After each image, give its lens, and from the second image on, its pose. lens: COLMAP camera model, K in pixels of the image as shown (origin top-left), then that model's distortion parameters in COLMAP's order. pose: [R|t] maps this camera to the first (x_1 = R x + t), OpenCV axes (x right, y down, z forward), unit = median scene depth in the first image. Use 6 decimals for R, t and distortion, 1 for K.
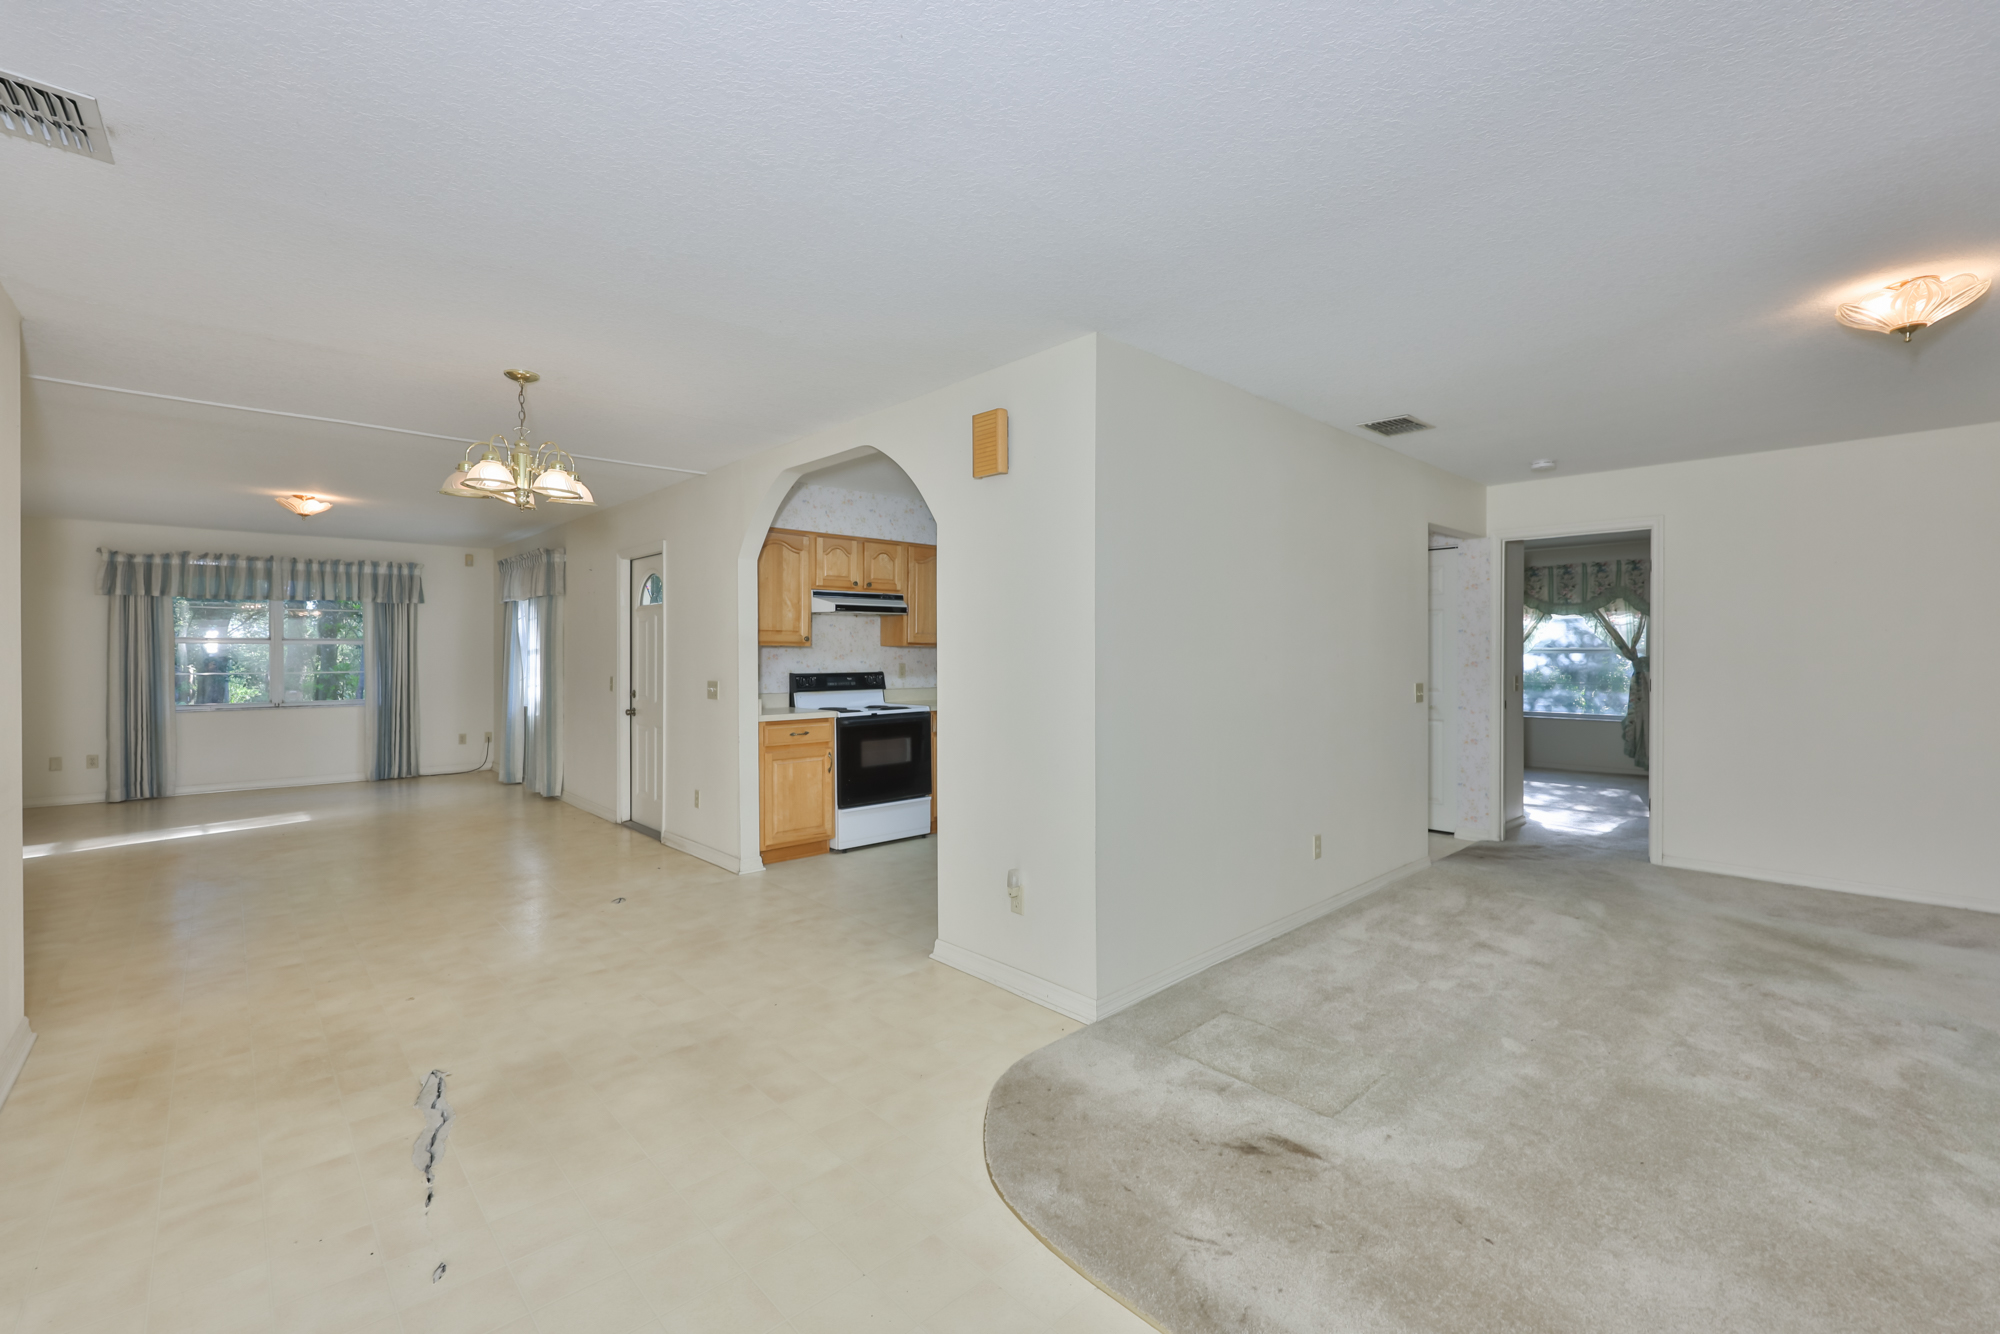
lens RADIAL K [[857.1, 0, 1002.3], [0, 857.1, 659.7], [0, 0, 1]] dist [-0.002921, 0.001500]
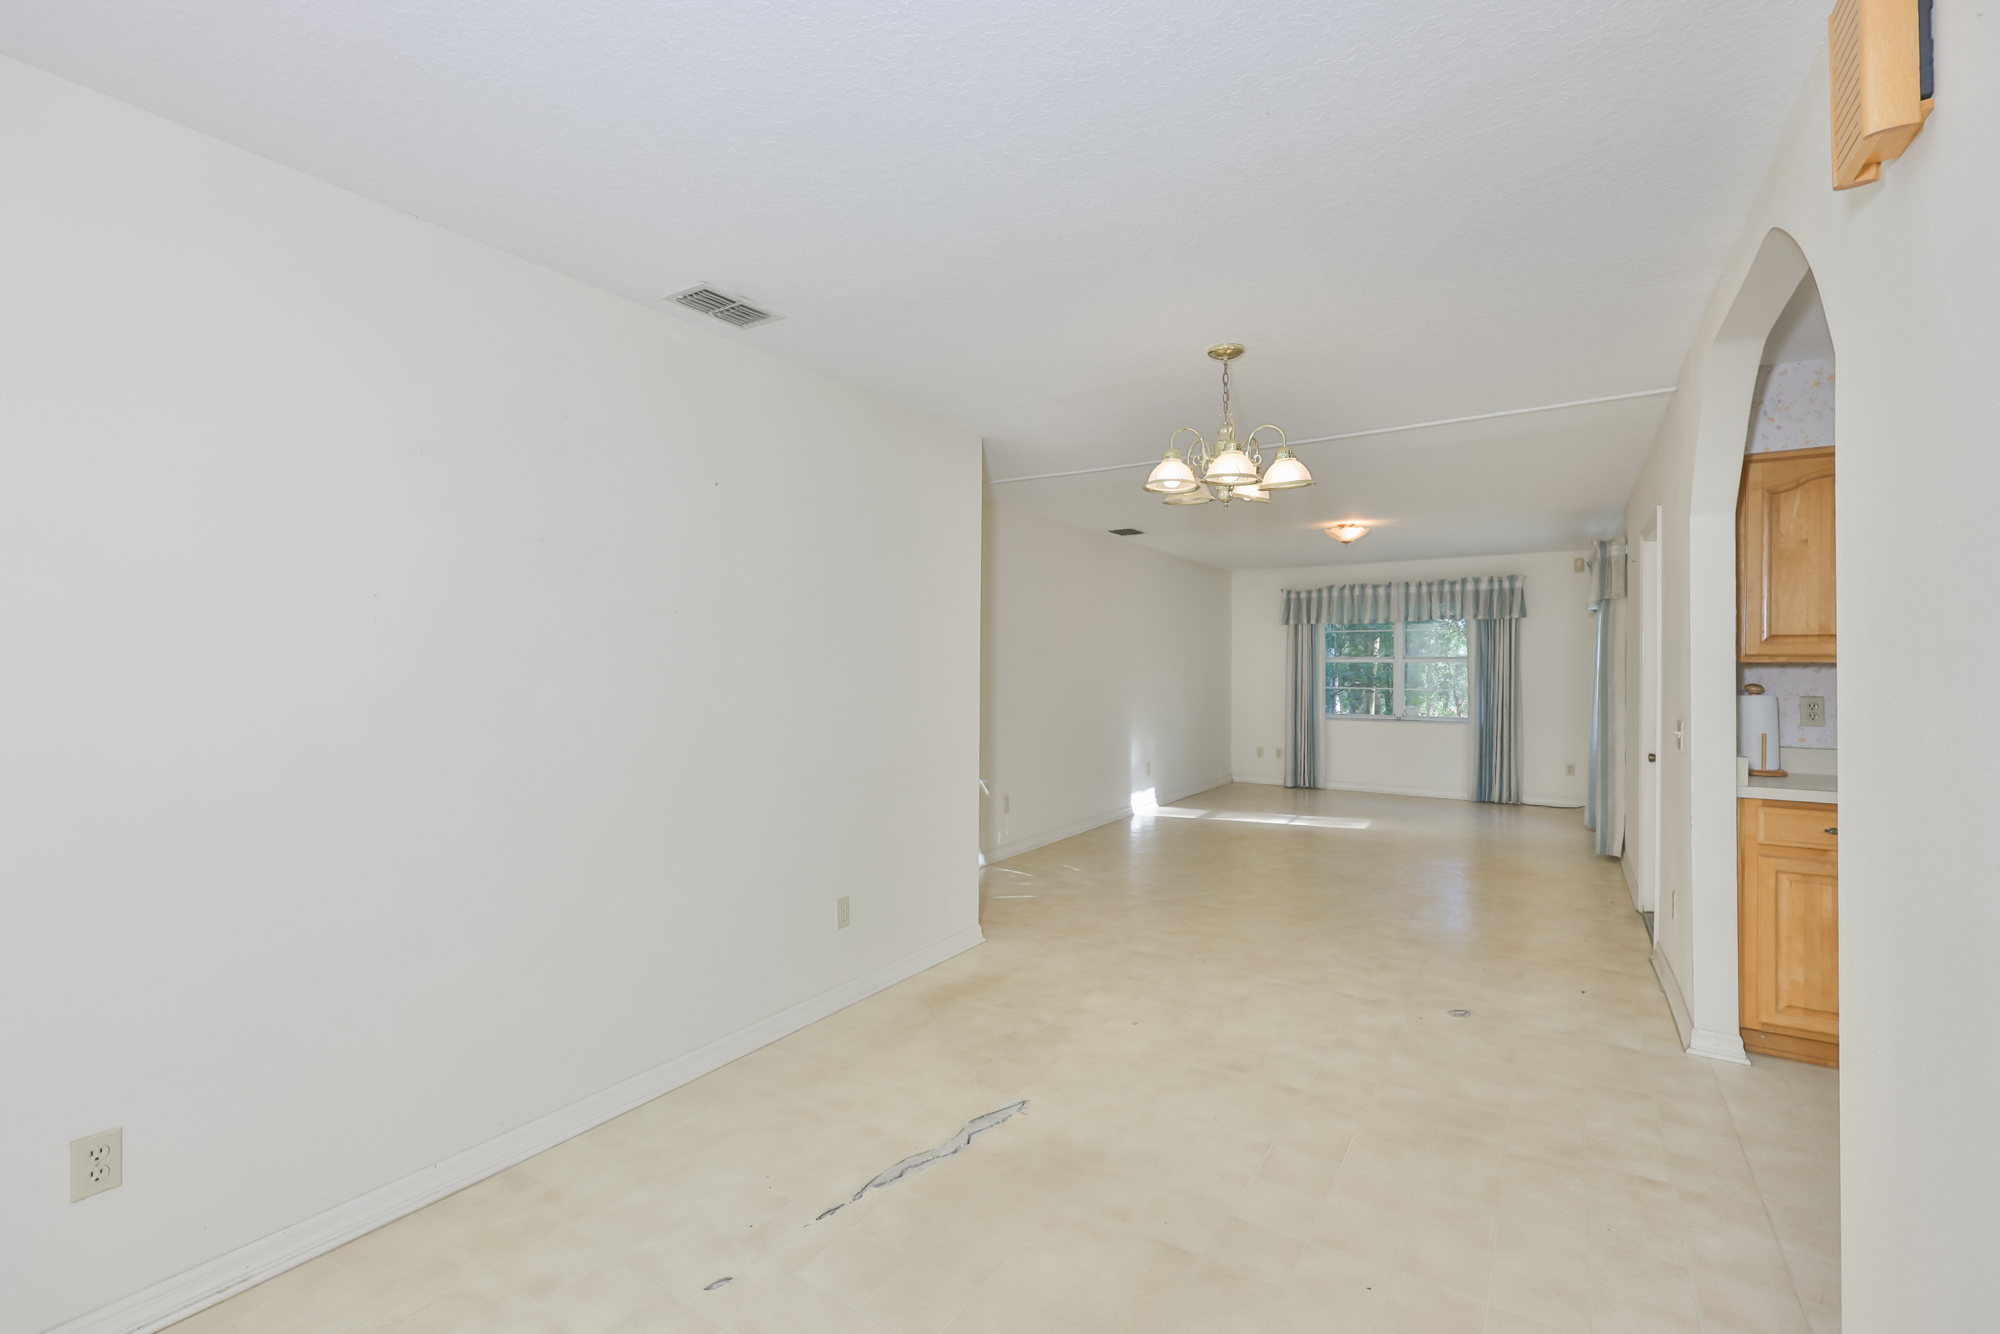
lens RADIAL K [[857.1, 0, 996.1], [0, 857.1, 662.7], [0, 0, 1]] dist [-0.002921, 0.001500]
pose [[0.239098, -0.003526, -0.970989, 0.101735], [-0.012383, 0.999901, -0.006680, -0.004600], [0.970917, 0.013621, 0.239030, 0.265764]]
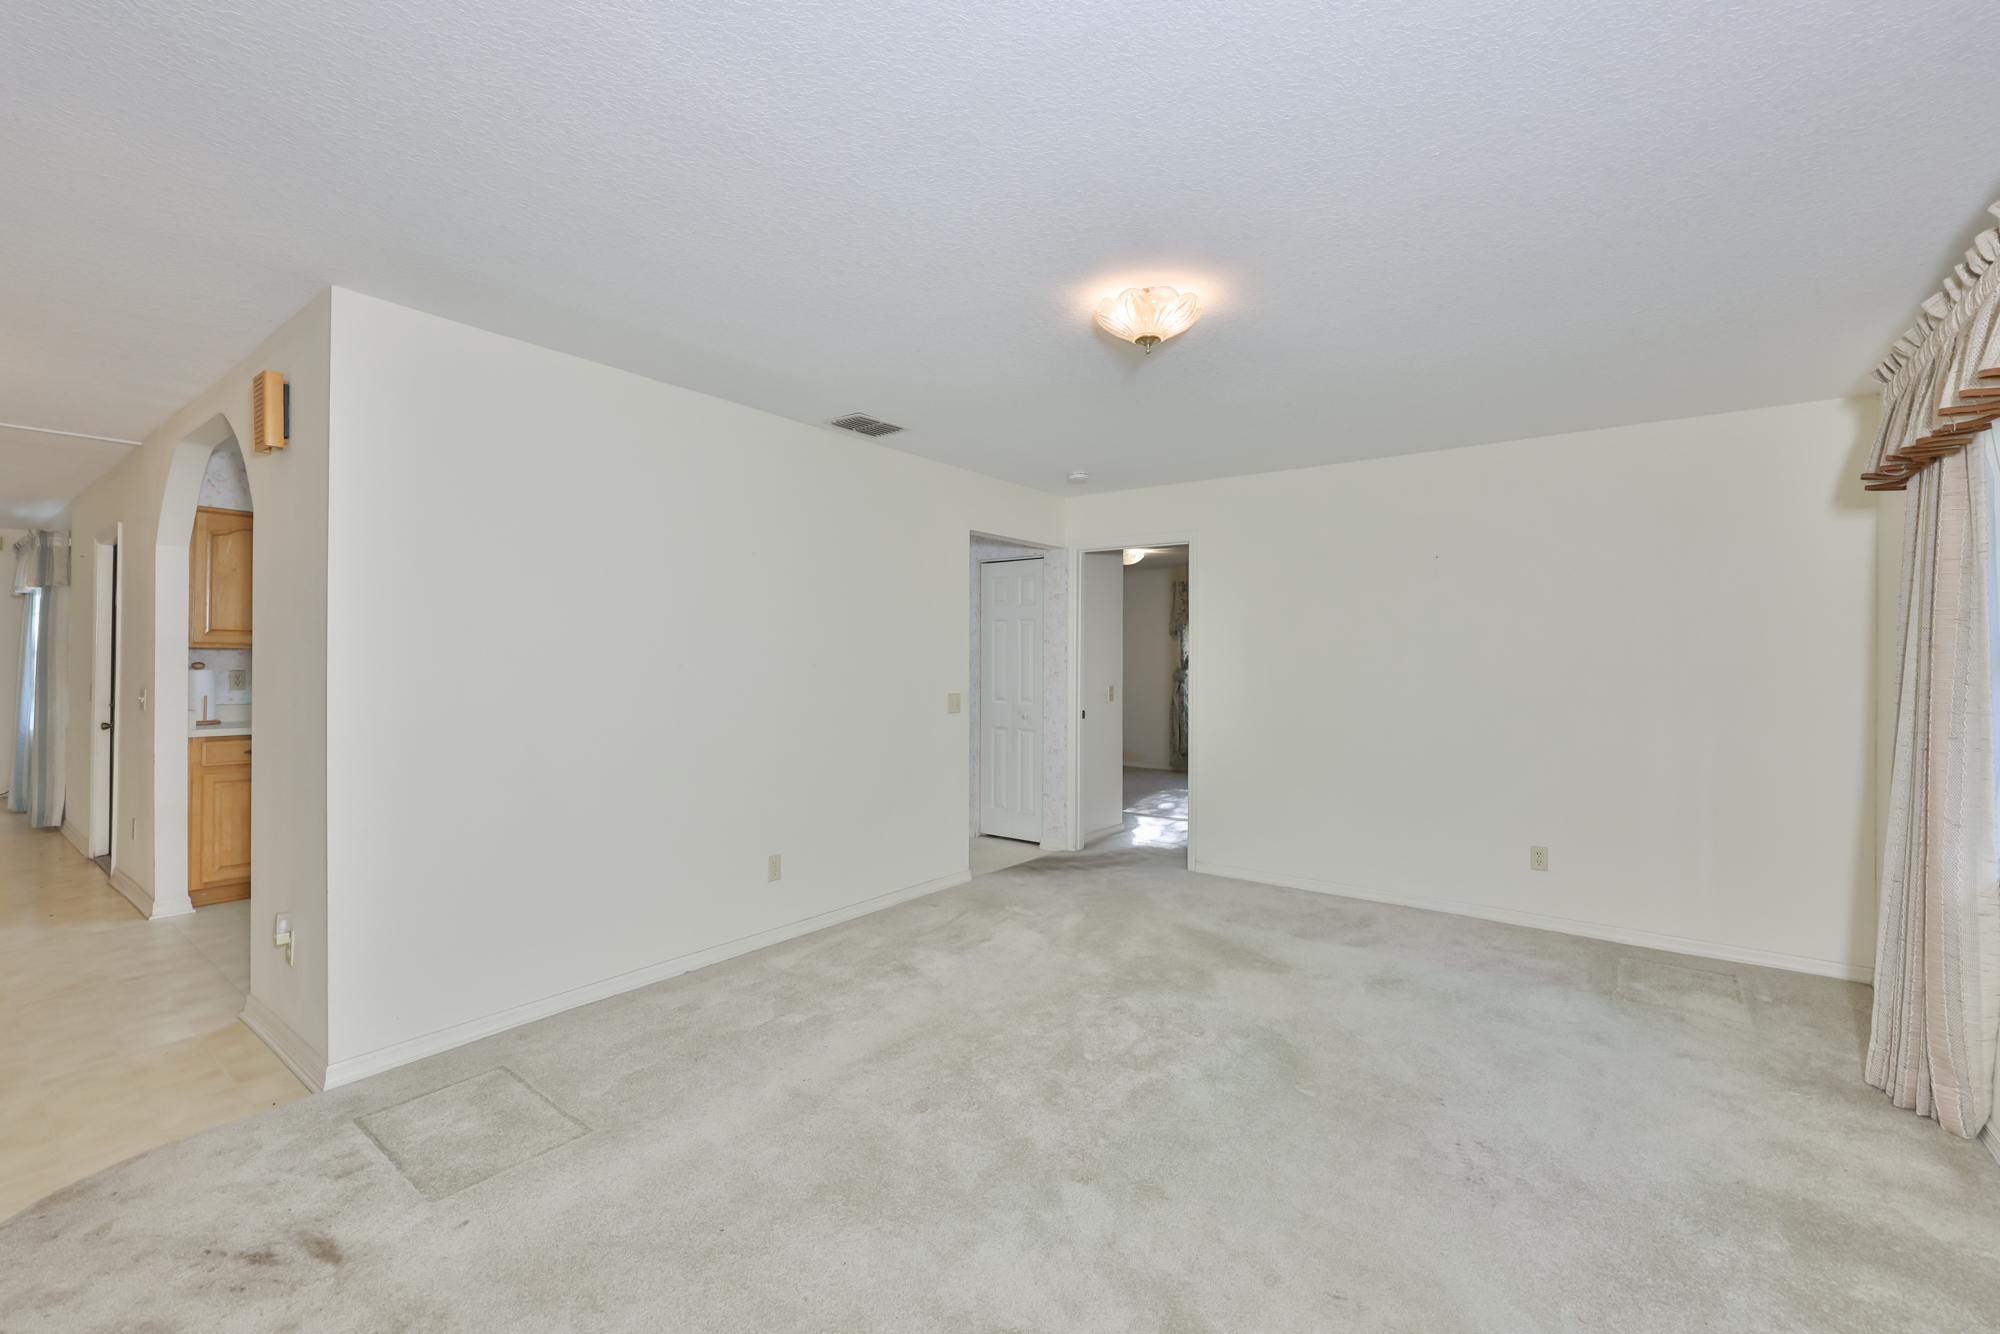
lens RADIAL K [[857.1, 0, 1010.3], [0, 857.1, 658.4], [0, 0, 1]] dist [-0.002921, 0.001500]
pose [[0.985340, 0.008576, 0.170388, 0.255436], [-0.006573, 0.999903, -0.012319, -0.000495], [-0.170477, 0.011018, 0.985300, 0.017113]]
